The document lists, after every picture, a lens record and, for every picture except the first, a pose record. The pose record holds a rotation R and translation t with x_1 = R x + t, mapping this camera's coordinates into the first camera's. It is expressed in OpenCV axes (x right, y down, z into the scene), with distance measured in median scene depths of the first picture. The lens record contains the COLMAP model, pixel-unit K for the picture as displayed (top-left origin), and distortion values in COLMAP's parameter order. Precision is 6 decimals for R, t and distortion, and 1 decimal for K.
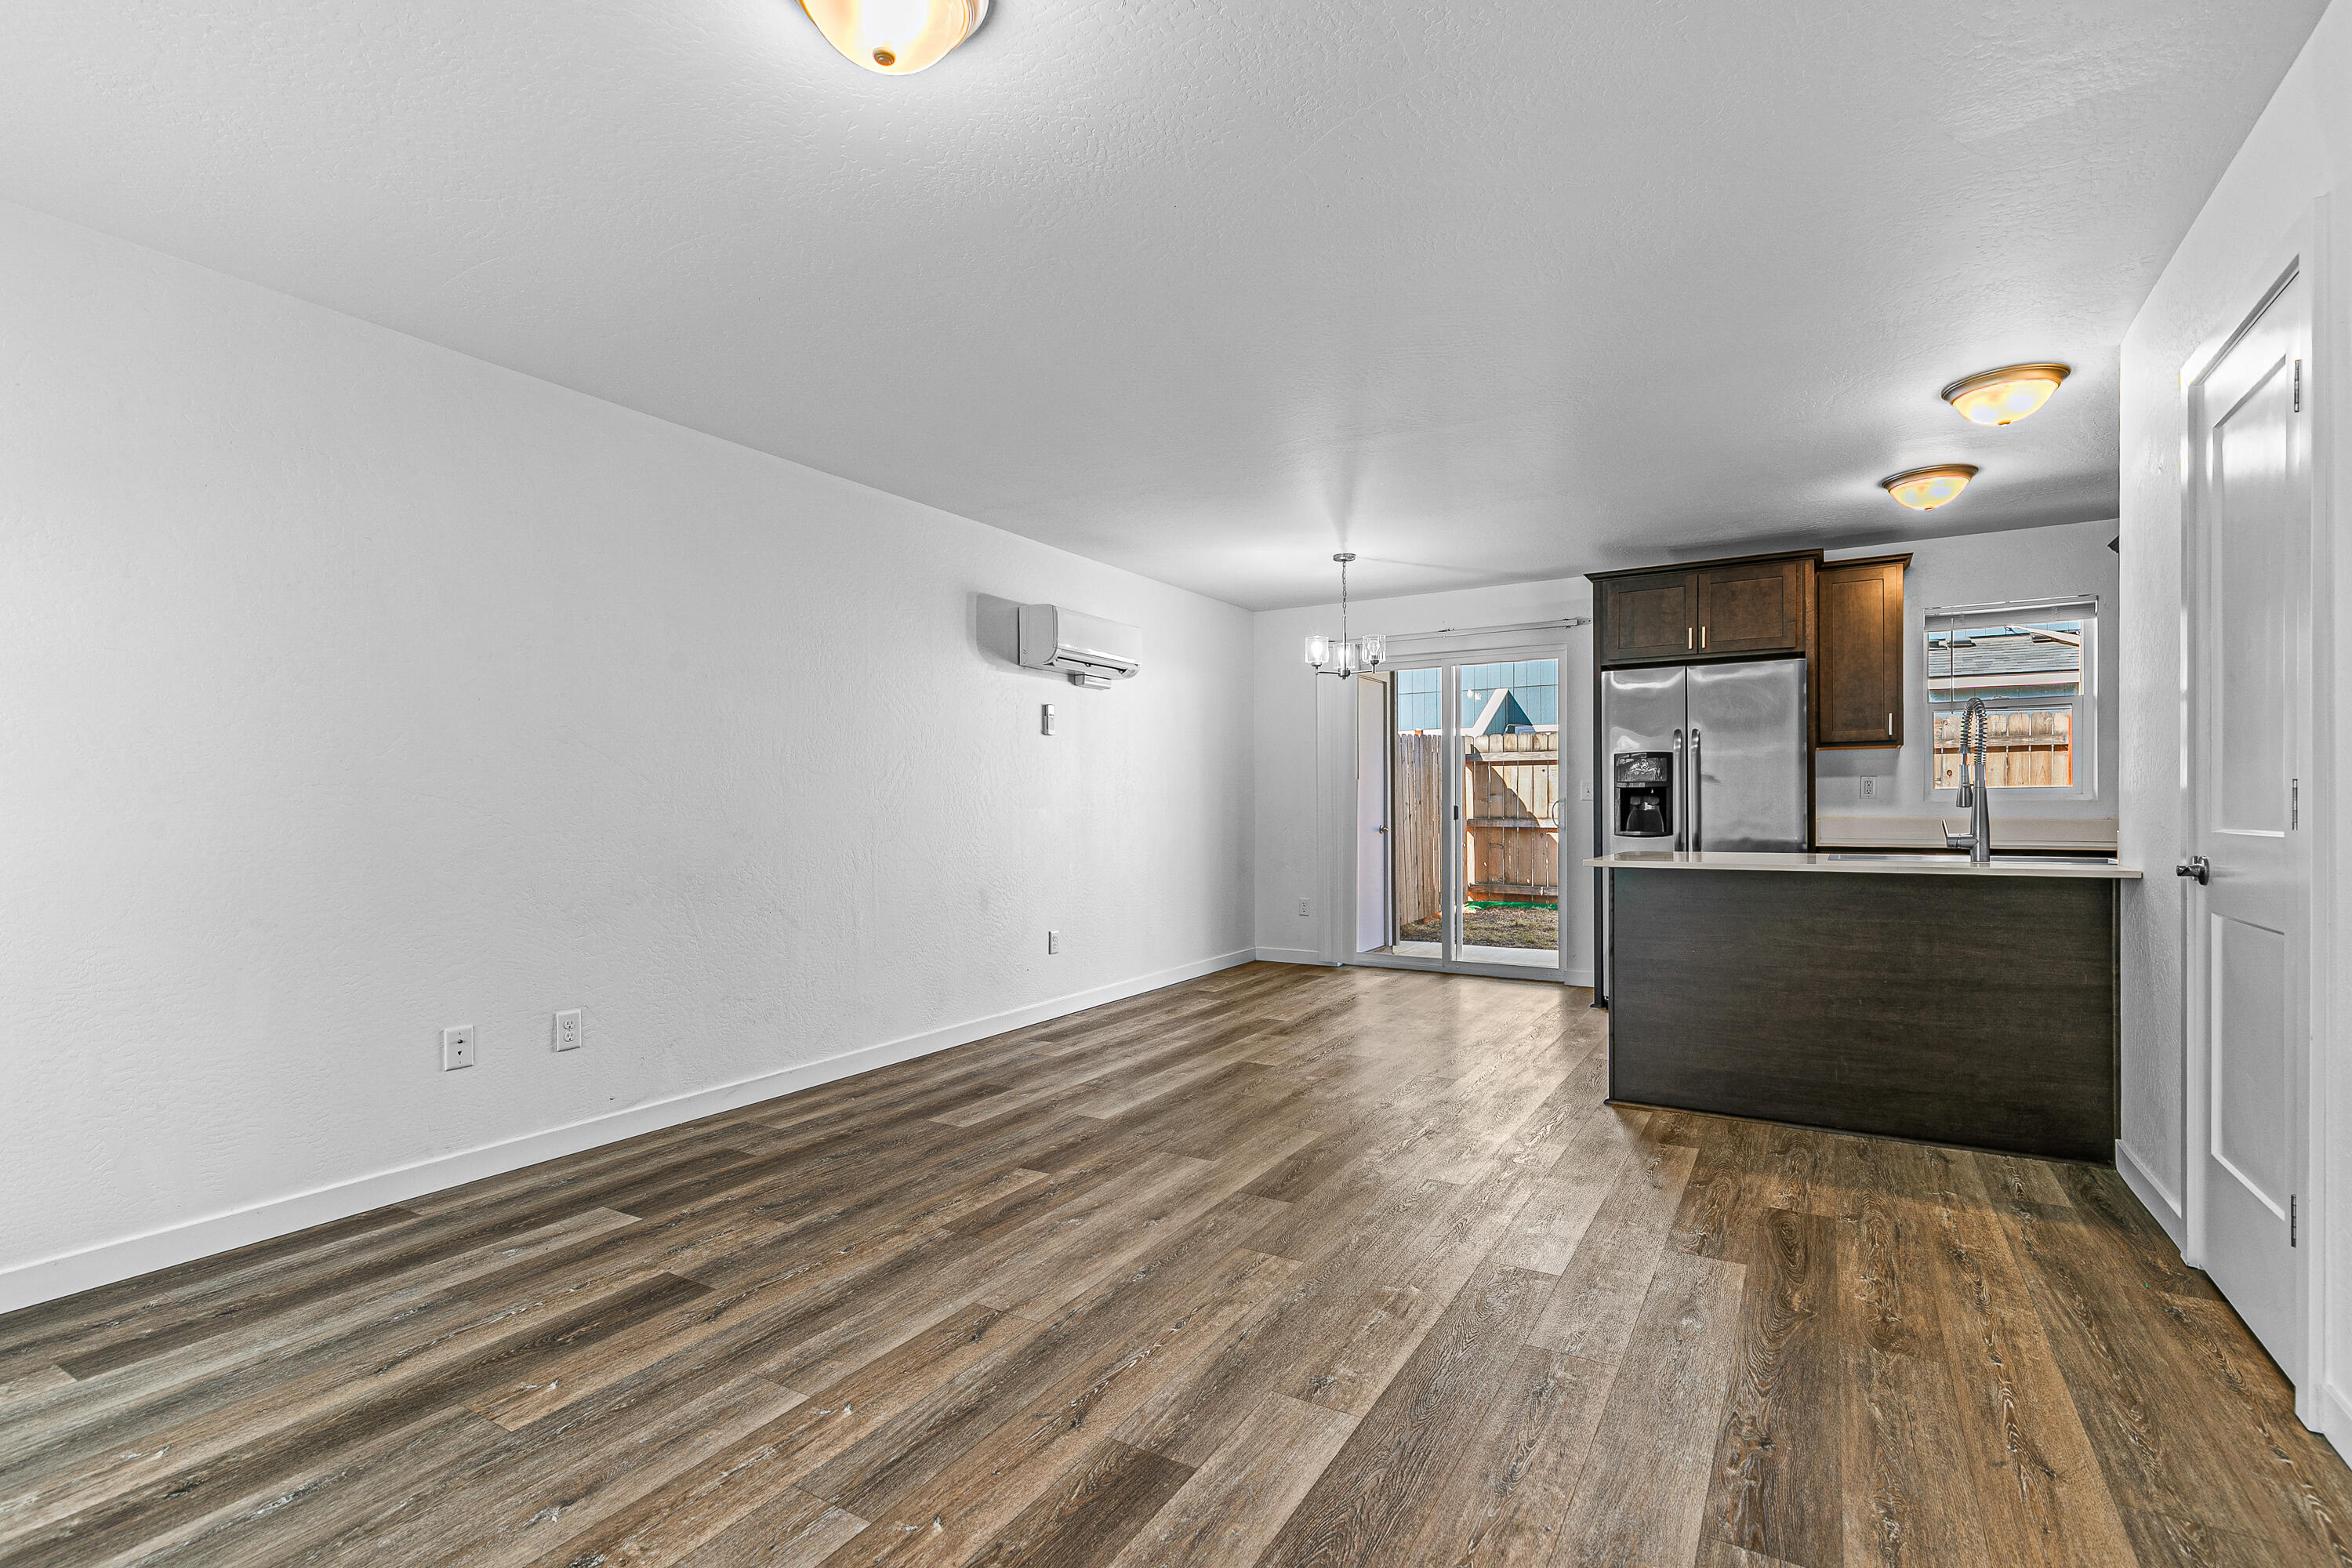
lens RADIAL K [[1078.6, 0, 1175.4], [0, 1078.6, 808.1], [0, 0, 1]] dist [0.008521, -0.000716]
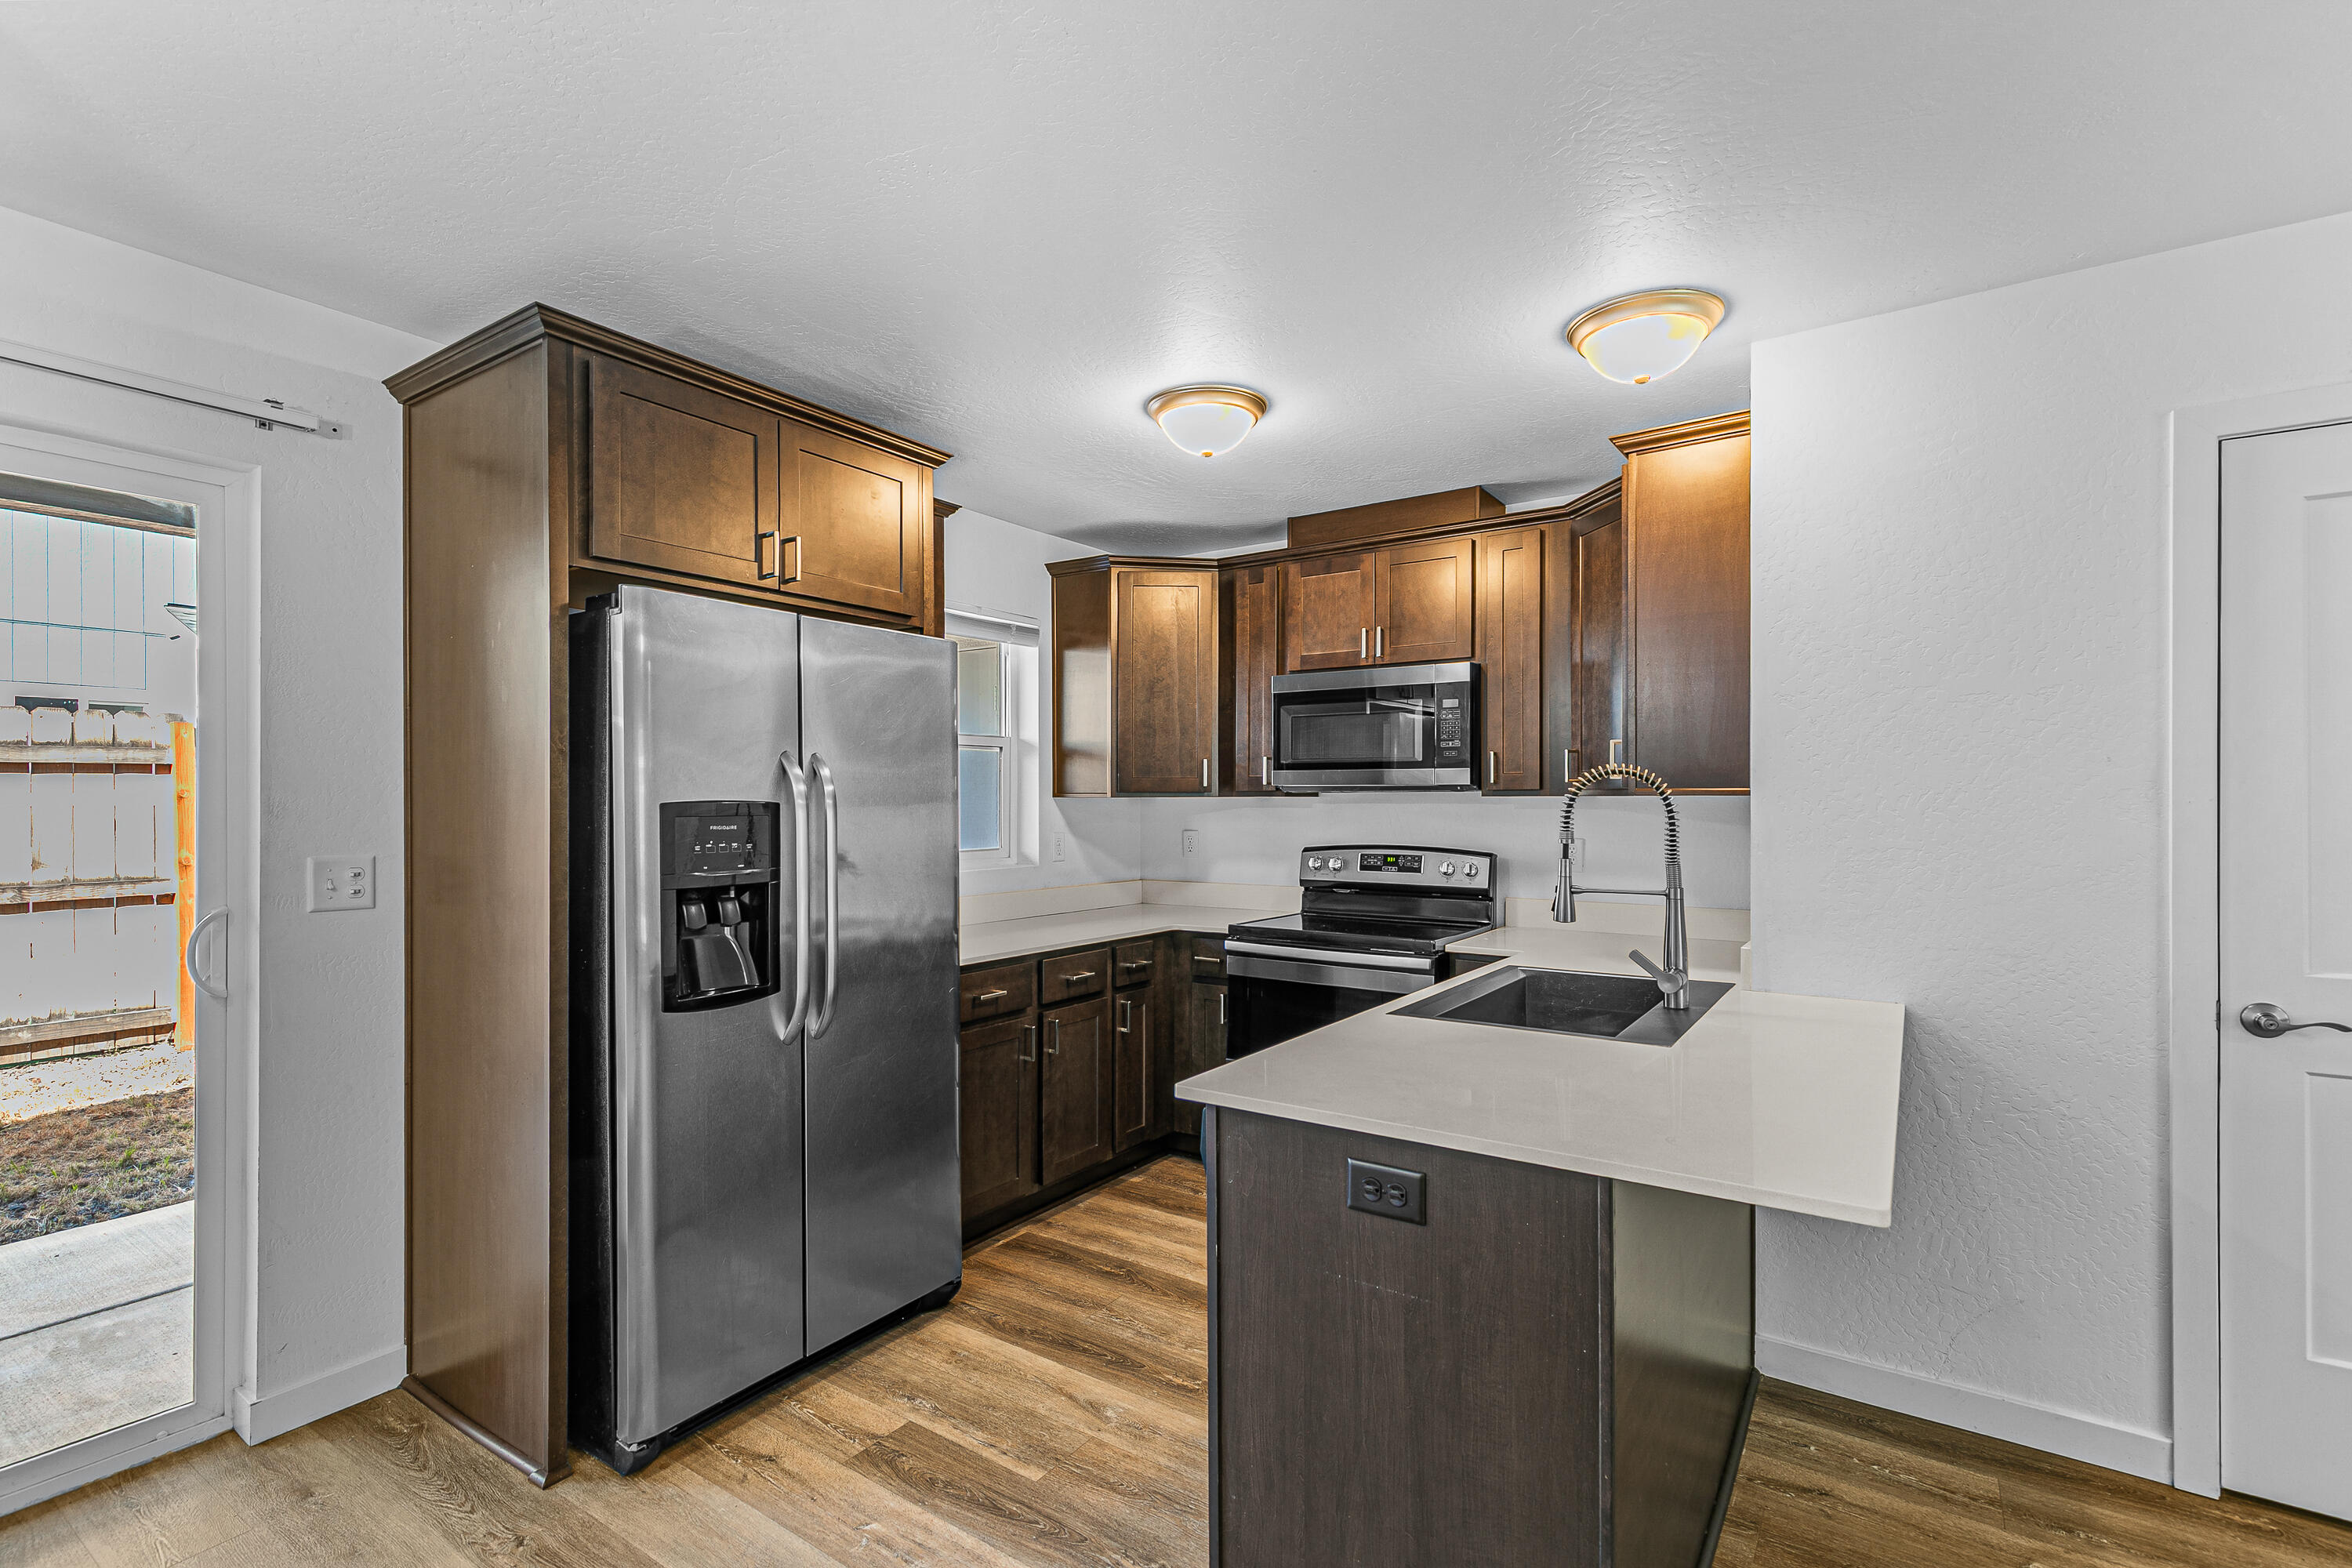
lens RADIAL K [[1078.6, 0, 1170.2], [0, 1078.6, 797.3], [0, 0, 1]] dist [0.008521, -0.000716]
pose [[0.053113, 0.009509, 0.998543, 0.056185], [0.005839, 0.999935, -0.009833, -0.089619], [-0.998571, 0.006353, 0.053054, 1.507569]]
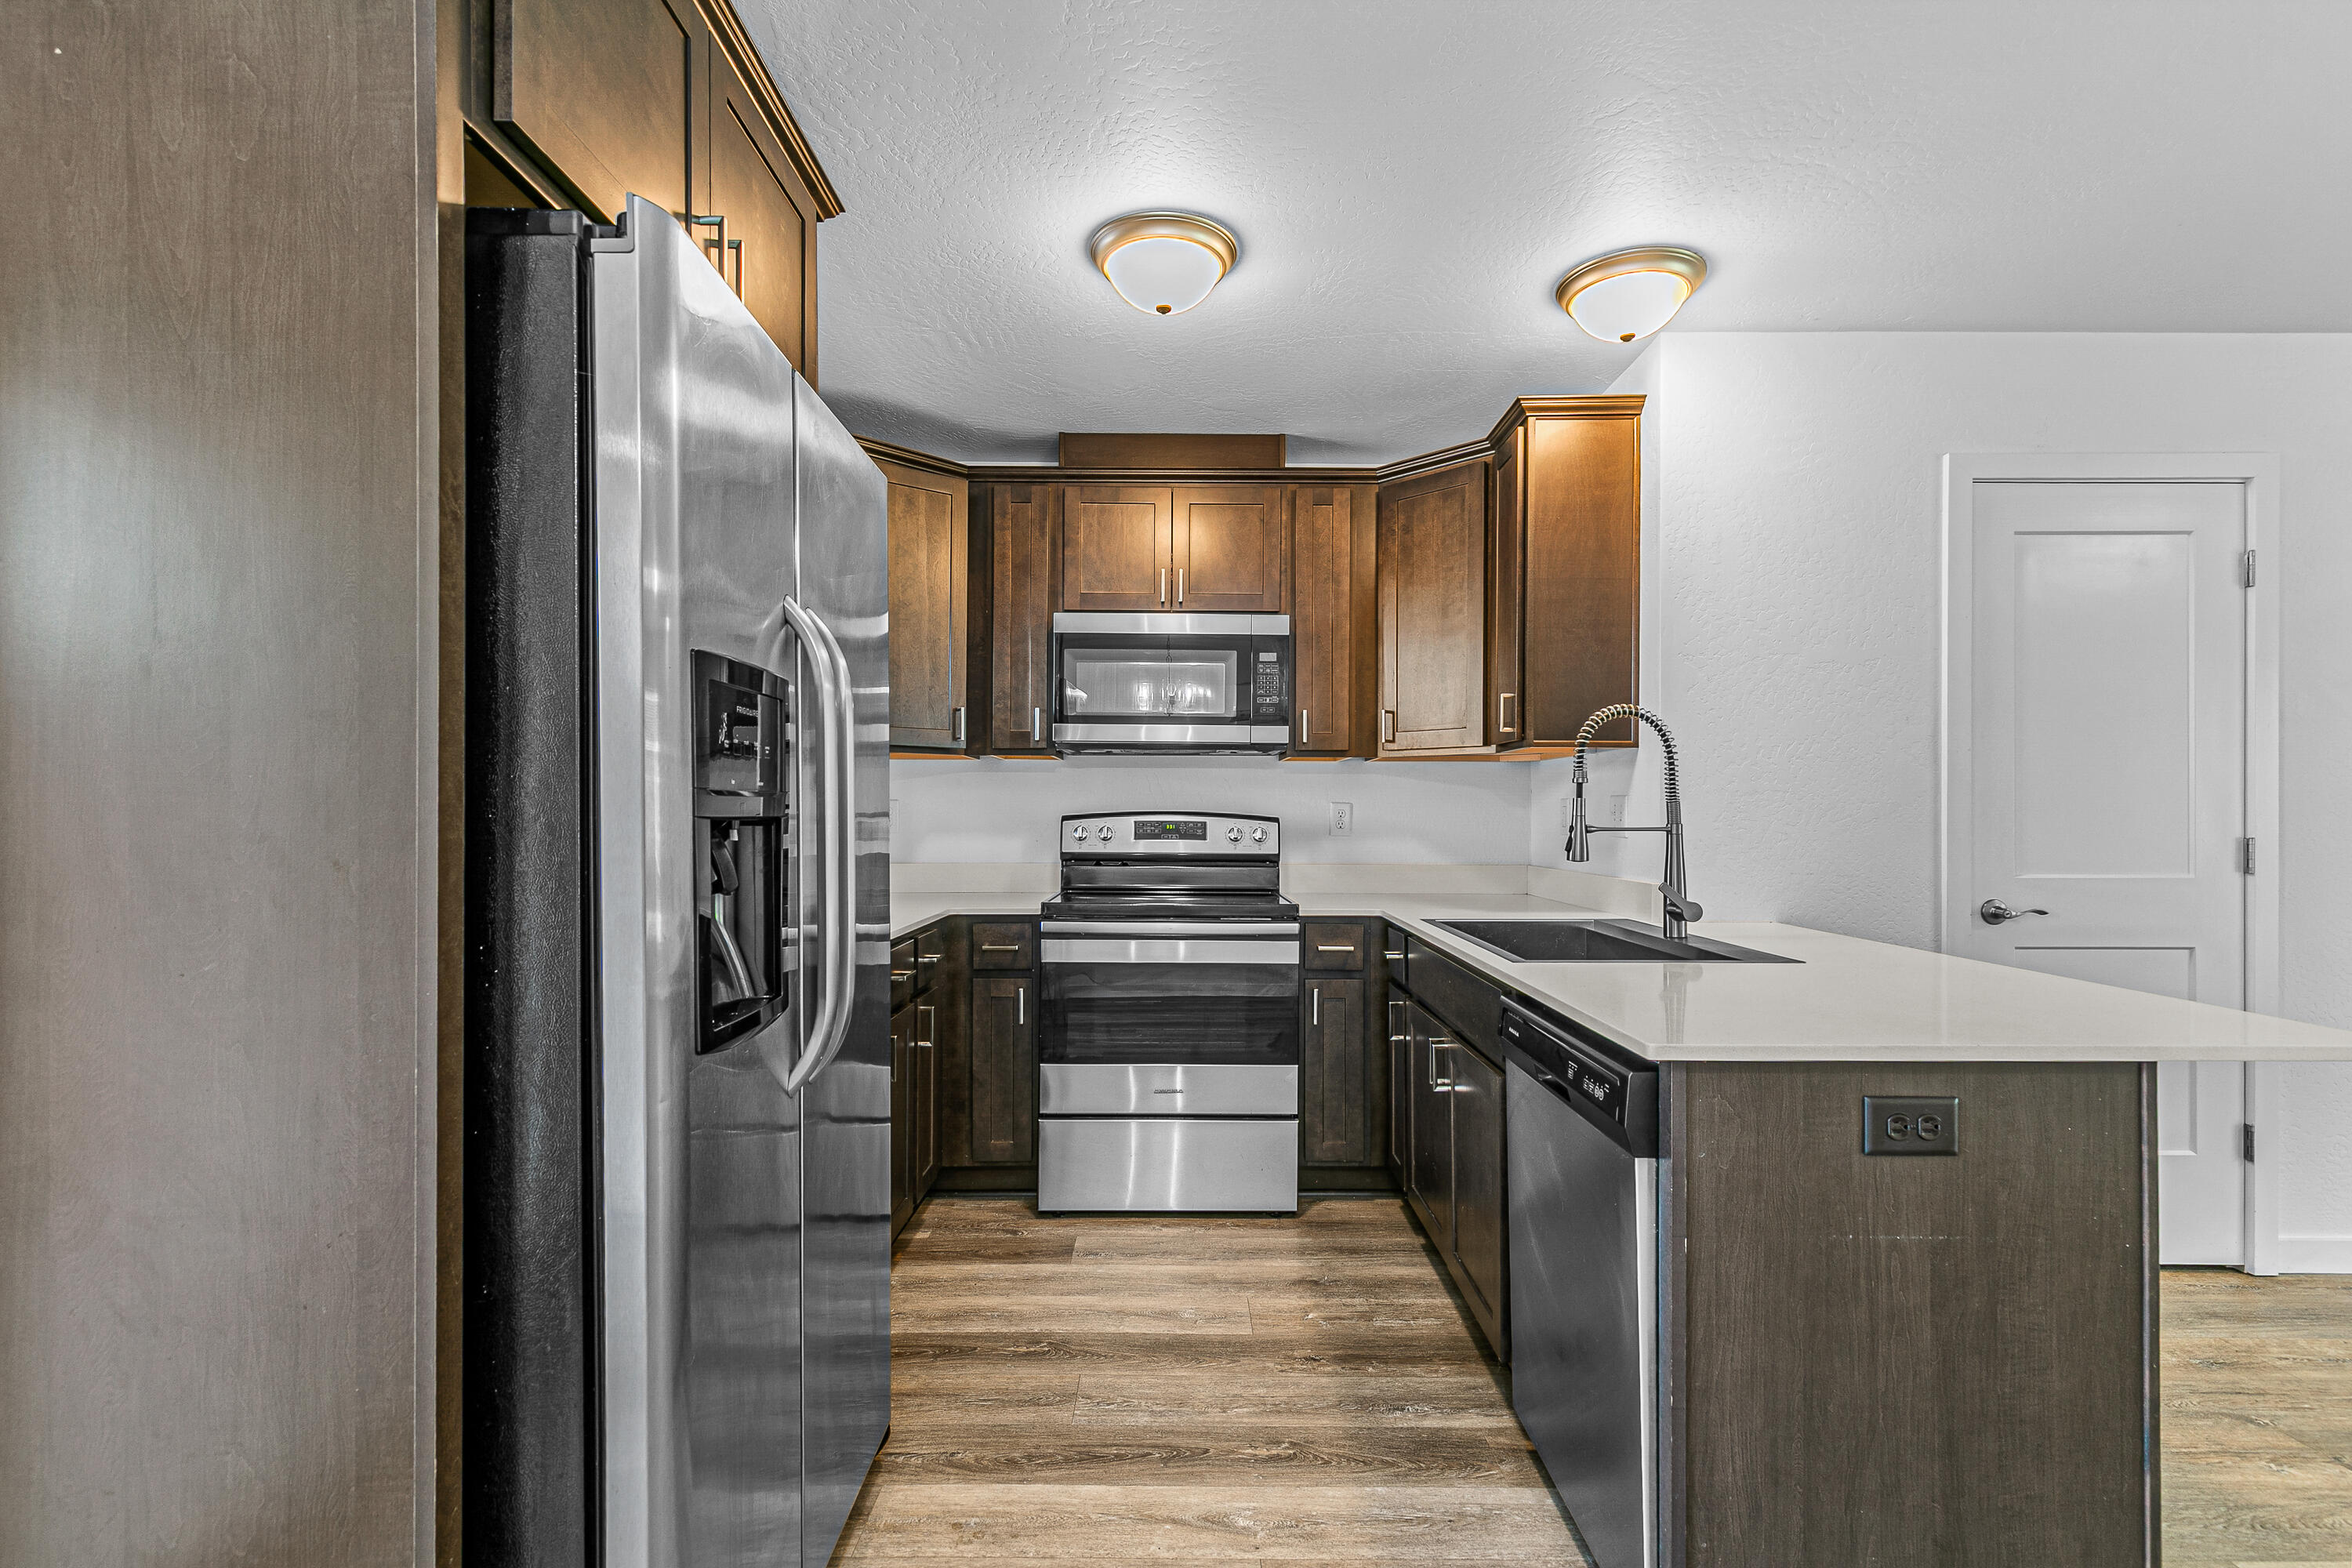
lens RADIAL K [[1078.6, 0, 1182.9], [0, 1078.6, 814.1], [0, 0, 1]] dist [0.008521, -0.000716]
pose [[-0.527612, 0.003572, 0.849478, 0.362059], [0.004221, 0.999990, -0.001583, -0.036022], [-0.849475, 0.002750, -0.527621, 1.946641]]
